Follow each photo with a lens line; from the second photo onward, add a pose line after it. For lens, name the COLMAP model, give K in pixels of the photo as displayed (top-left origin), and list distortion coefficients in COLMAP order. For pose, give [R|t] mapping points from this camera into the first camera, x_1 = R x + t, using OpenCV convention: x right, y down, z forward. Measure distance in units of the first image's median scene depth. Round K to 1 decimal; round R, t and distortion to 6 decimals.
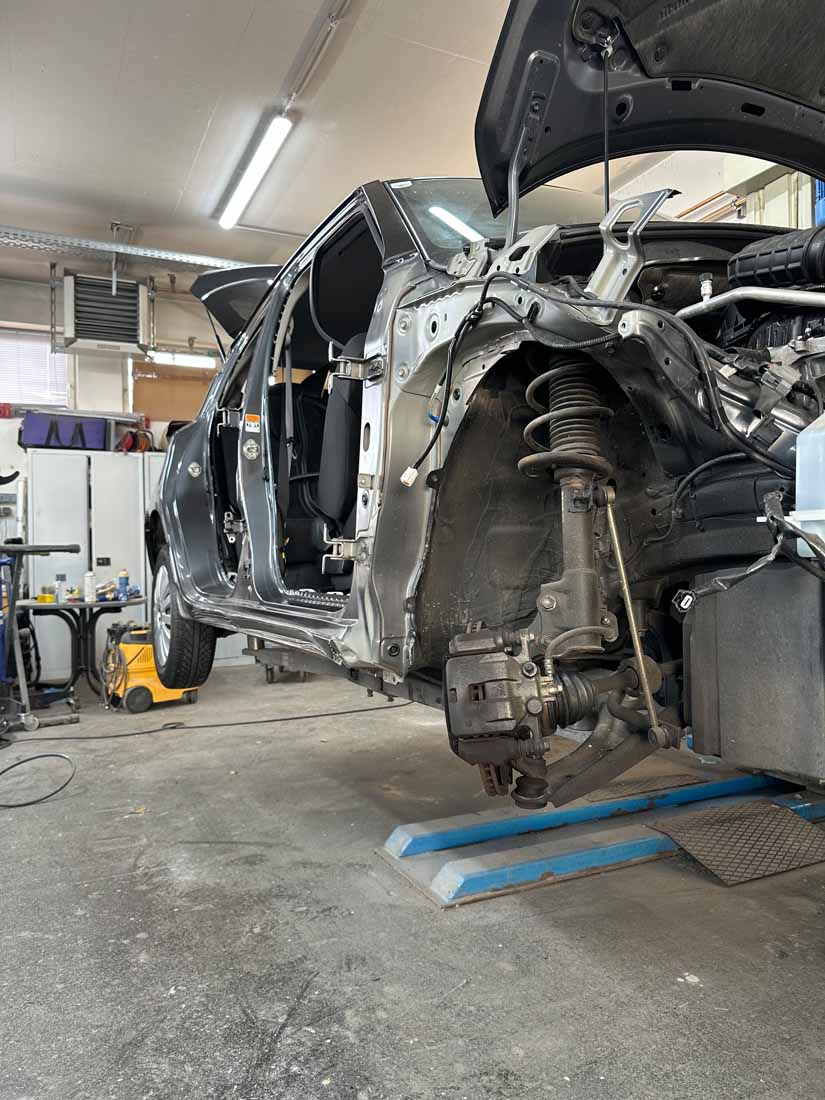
lens RADIAL K [[785.0, 0, 412.5], [0, 785.0, 550.0], [0, 0, 1]] dist [-0.013986, -0.004830]
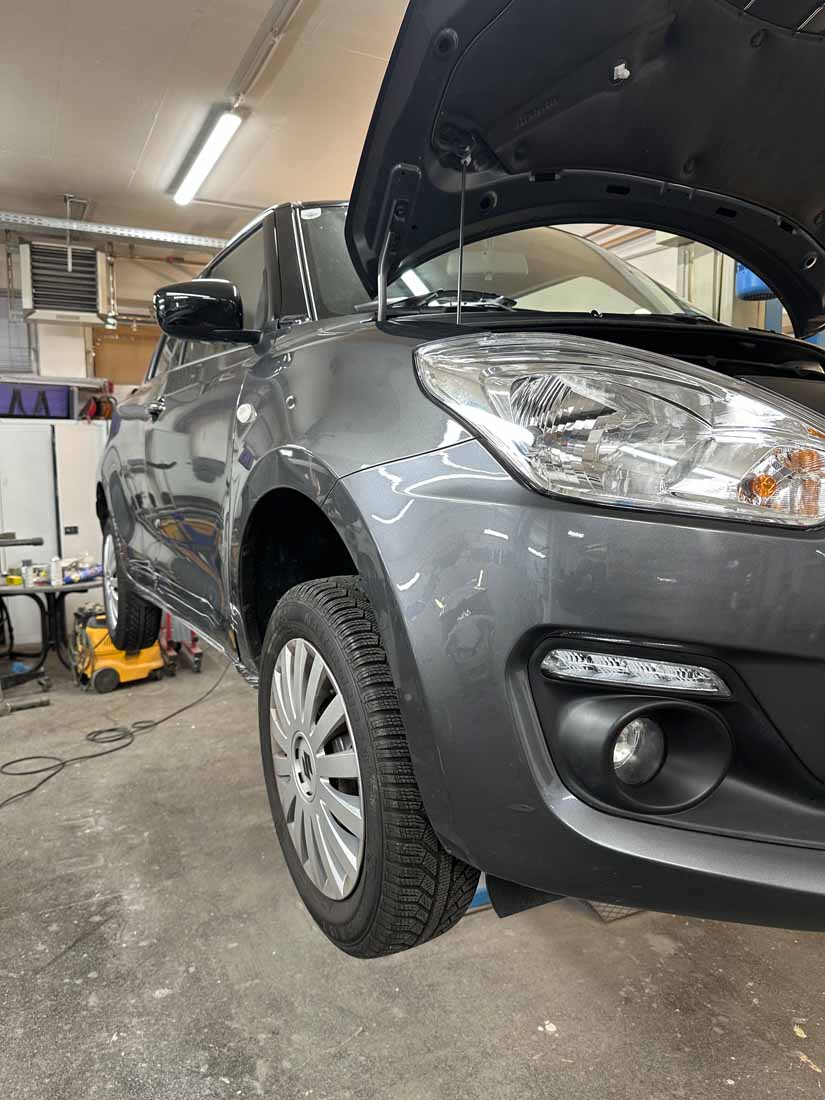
lens RADIAL K [[786.9, 0, 412.5], [0, 786.9, 550.0], [0, 0, 1]] dist [-0.015804, -0.007350]
pose [[0.999776, 0.008545, 0.019356, 0.040478], [-0.010725, 0.993252, 0.115480, -0.109076], [-0.018239, -0.115662, 0.993121, -0.035552]]
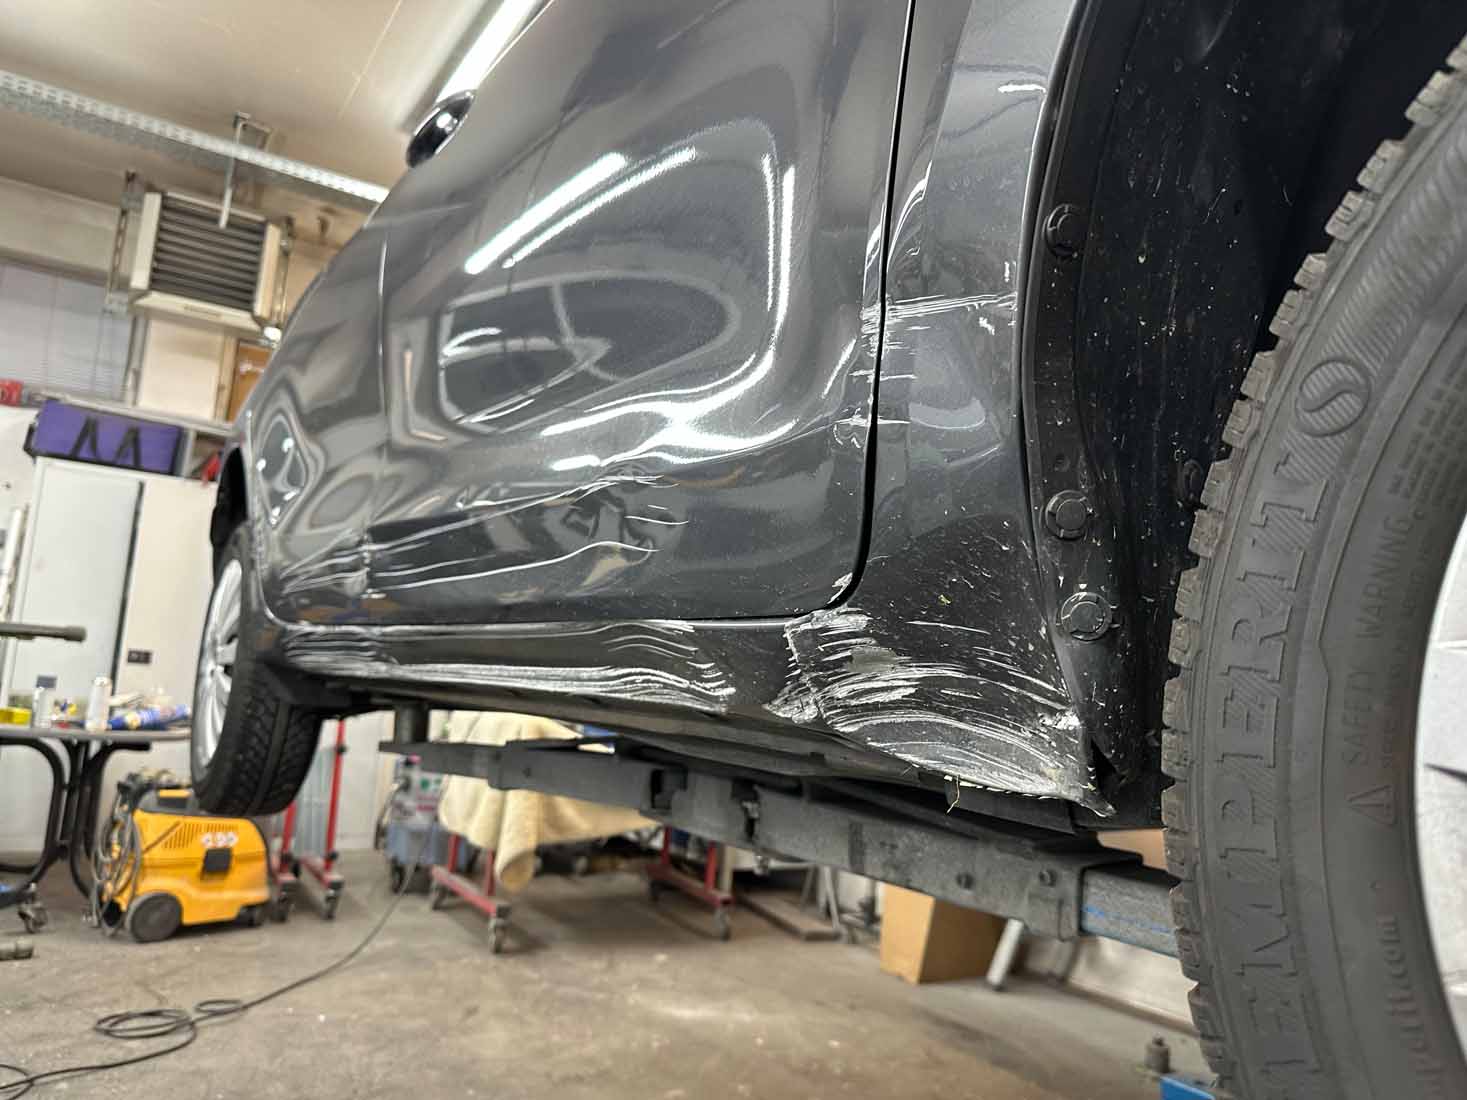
lens RADIAL K [[1049.5, 0, 733.5], [0, 1049.5, 550.0], [0, 0, 1]] dist [-0.015804, -0.007350]
pose [[0.988611, 0.105131, 0.107681, -0.052578], [-0.091586, 0.988068, -0.123831, -0.011538], [-0.119415, 0.112559, 0.986443, 0.197042]]
